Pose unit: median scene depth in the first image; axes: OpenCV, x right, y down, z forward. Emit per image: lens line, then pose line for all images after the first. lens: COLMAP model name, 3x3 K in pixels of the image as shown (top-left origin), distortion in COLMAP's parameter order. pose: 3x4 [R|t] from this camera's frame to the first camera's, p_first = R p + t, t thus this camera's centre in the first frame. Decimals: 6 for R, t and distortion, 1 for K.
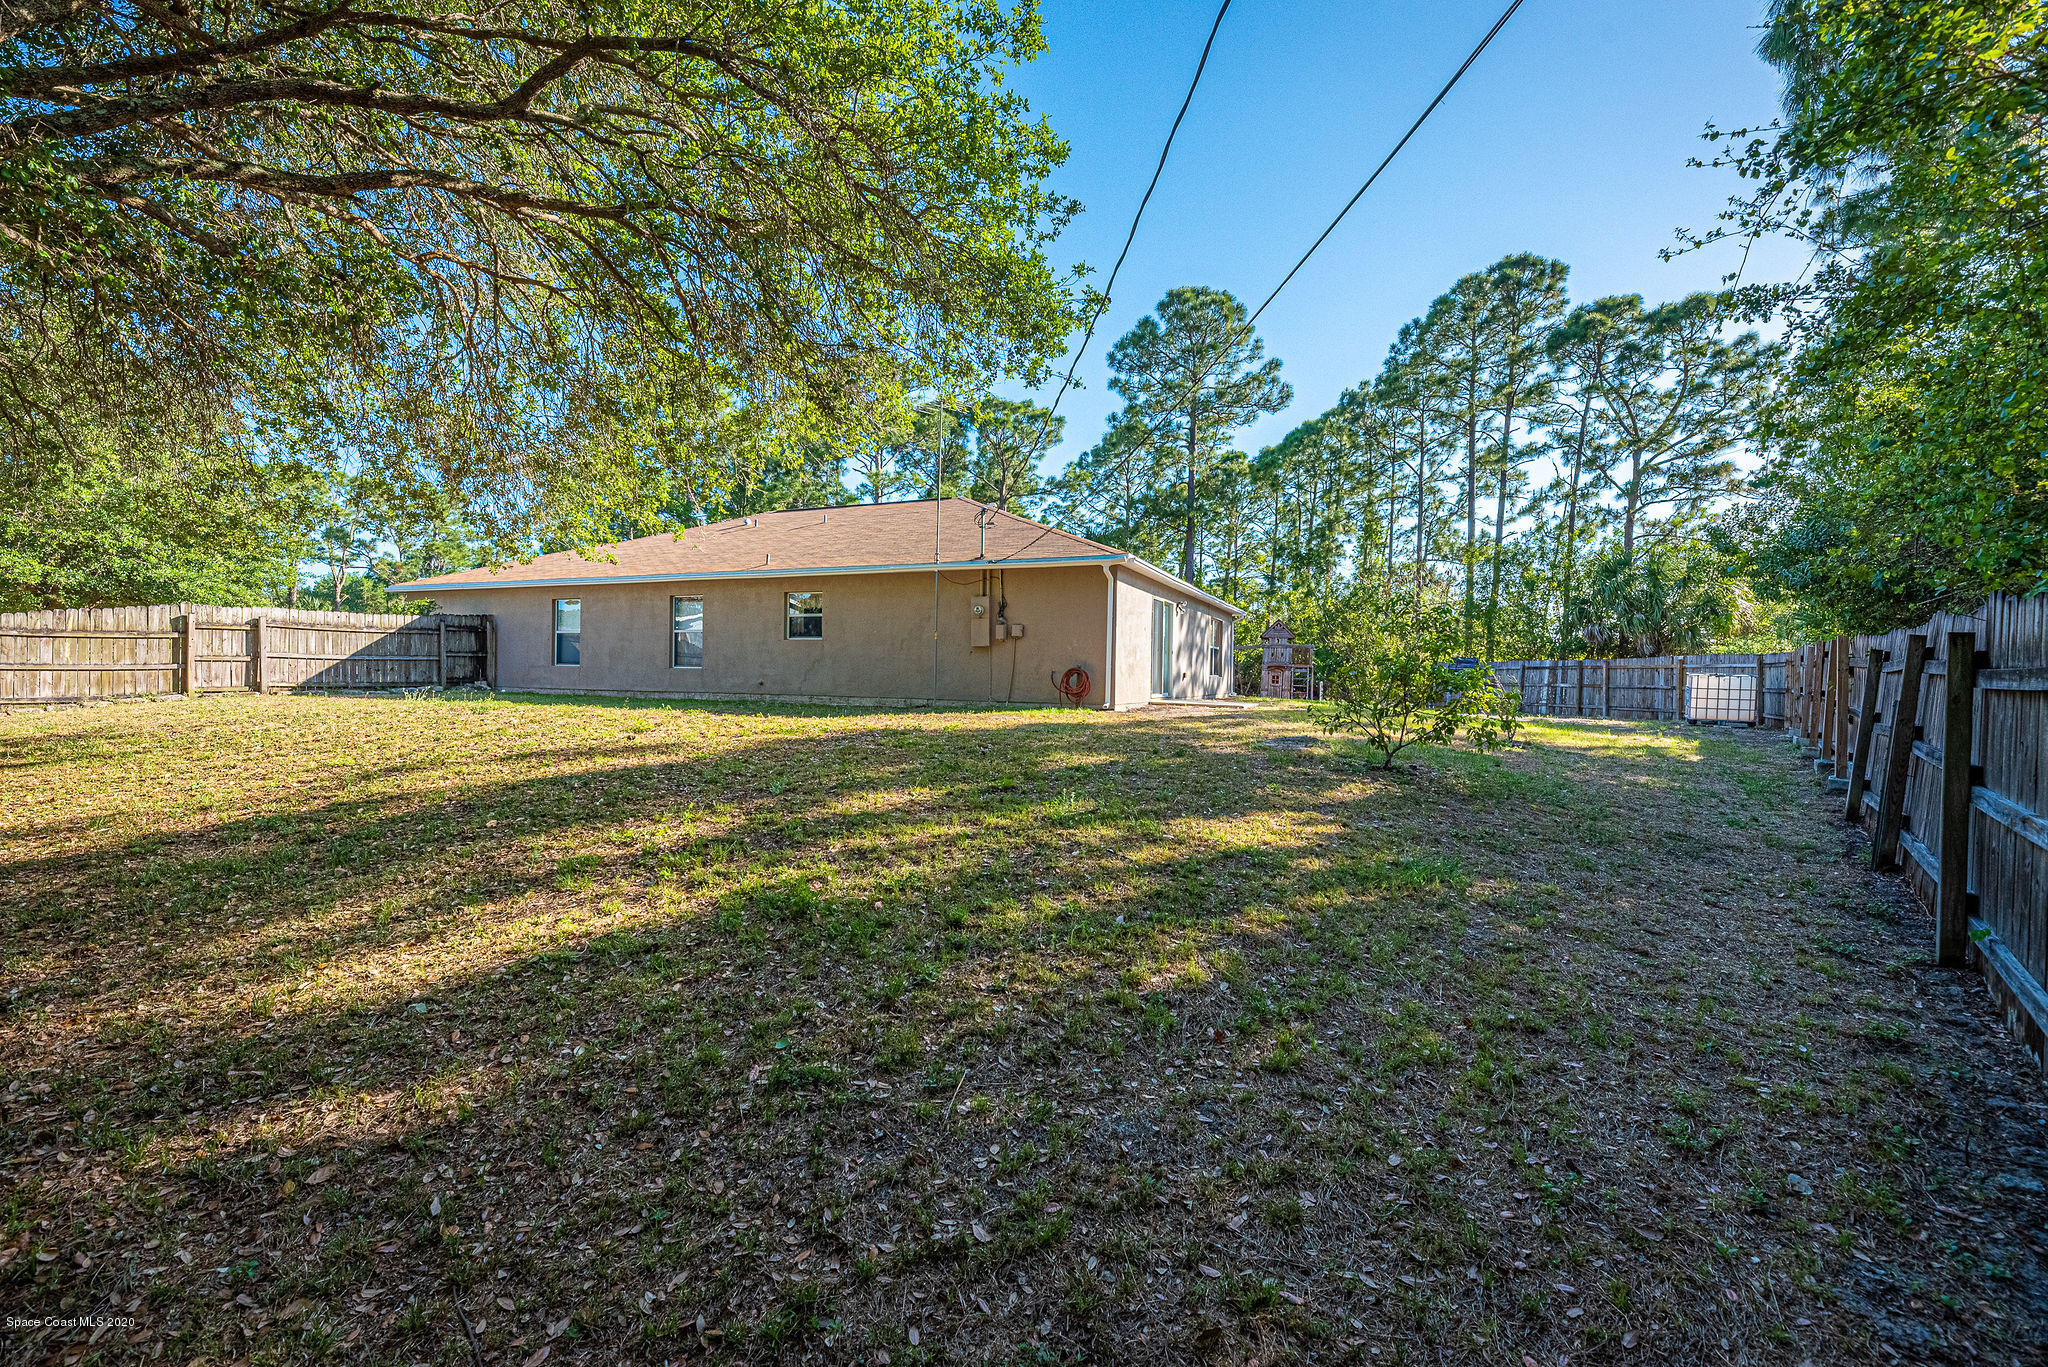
lens RADIAL K [[838.0, 0, 1024.2], [0, 838.0, 683.5], [0, 0, 1]] dist [0.002419, 0.000098]
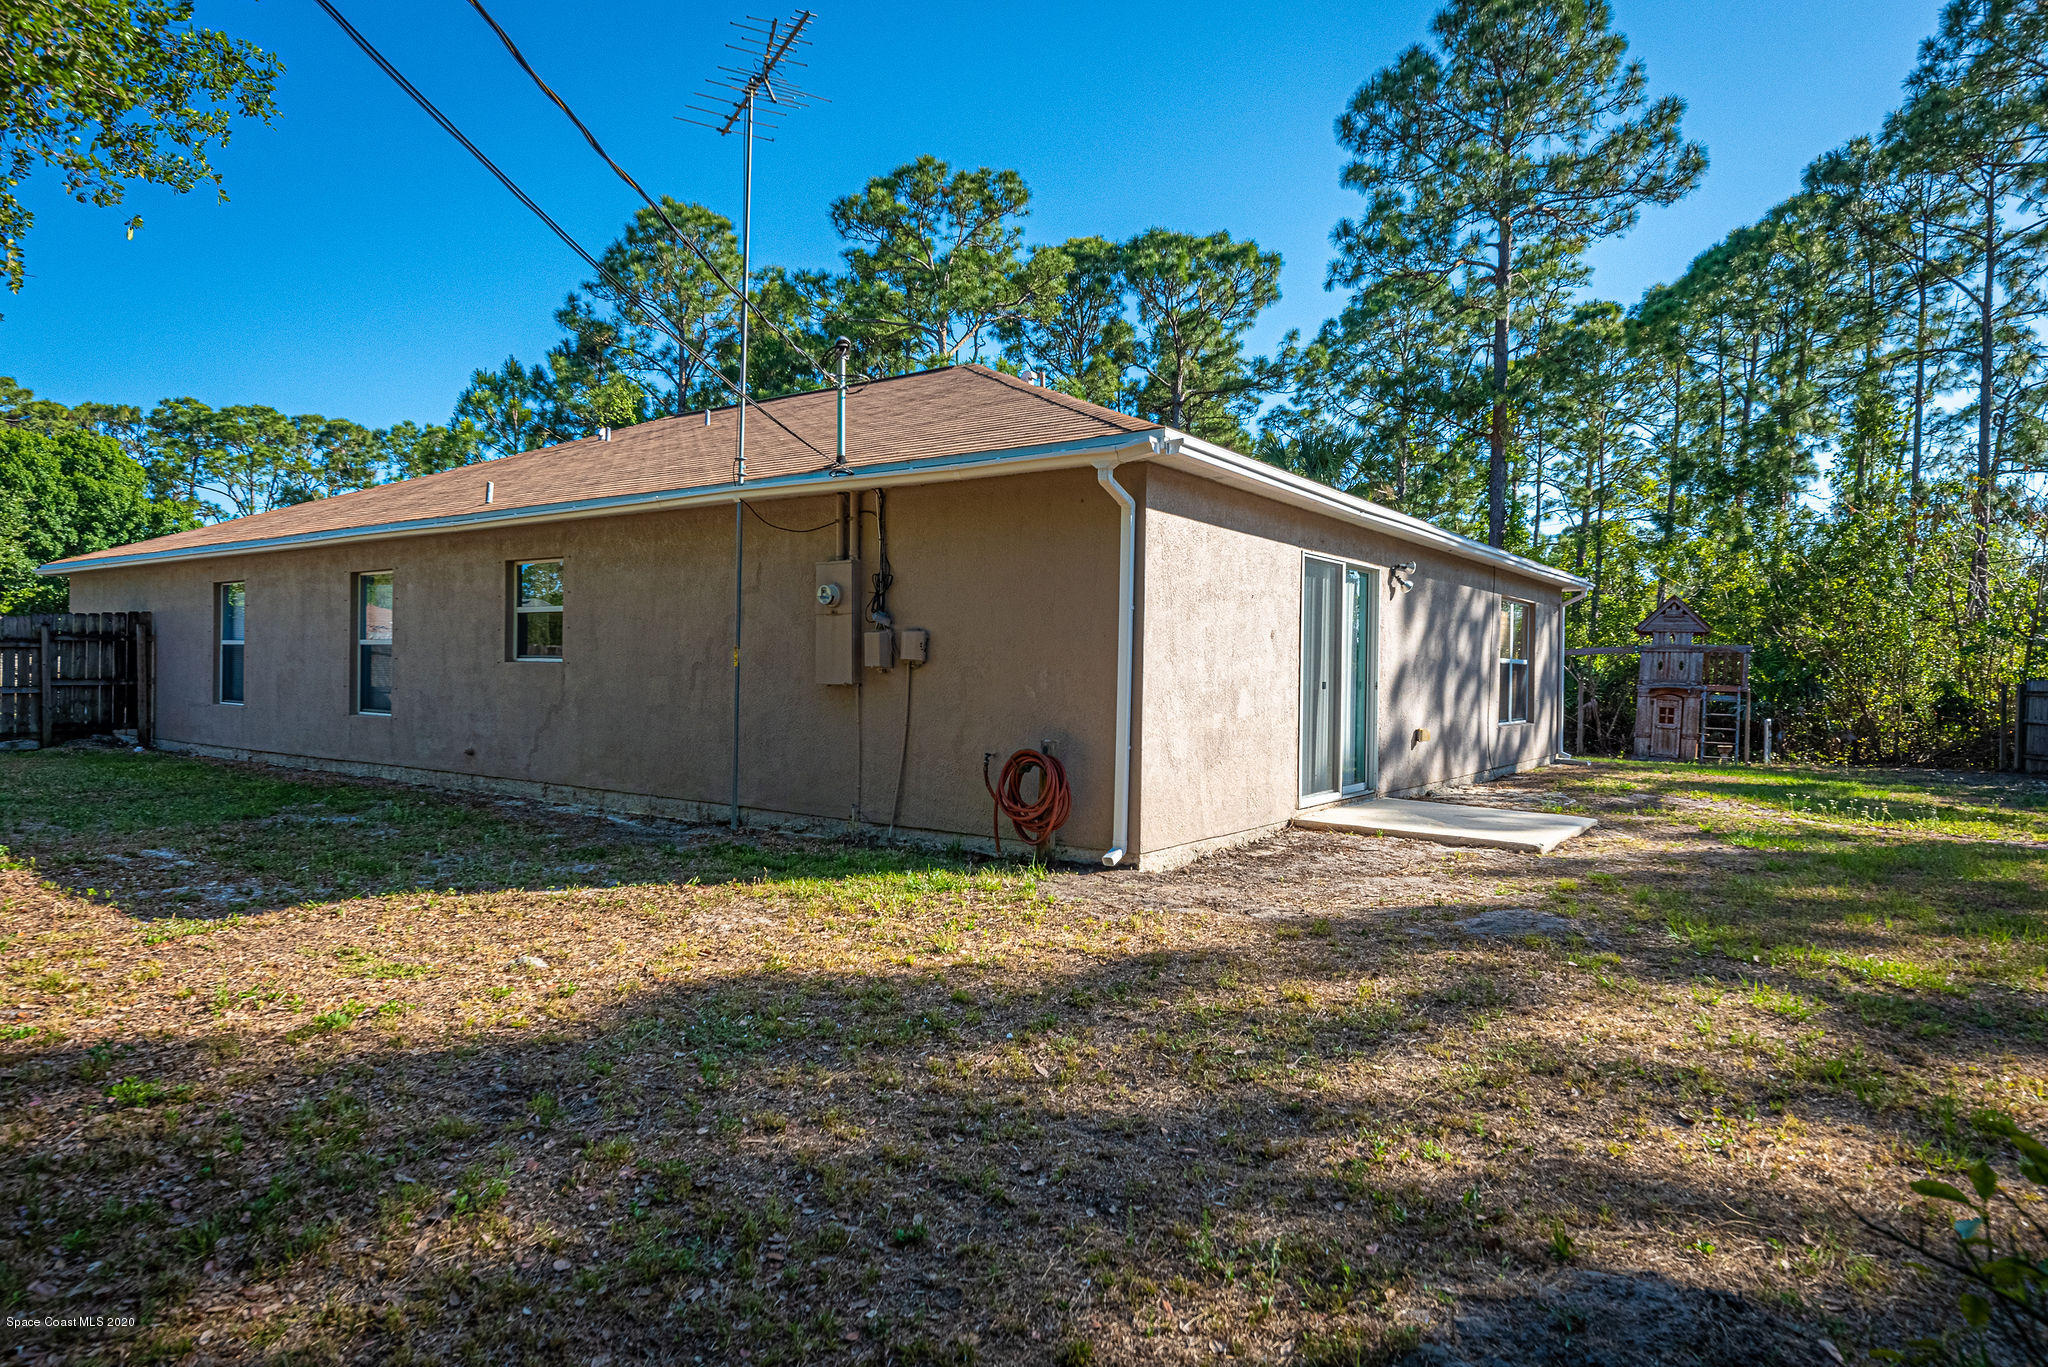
lens RADIAL K [[1182.9, 0, 1024.3], [0, 1182.9, 686.0], [0, 0, 1]] dist [0.003850, -0.000384]
pose [[0.976583, 0.001427, -0.215137, 0.059753], [-0.001670, 0.999998, -0.000952, -0.016247], [0.215136, 0.001289, 0.976583, 0.175381]]
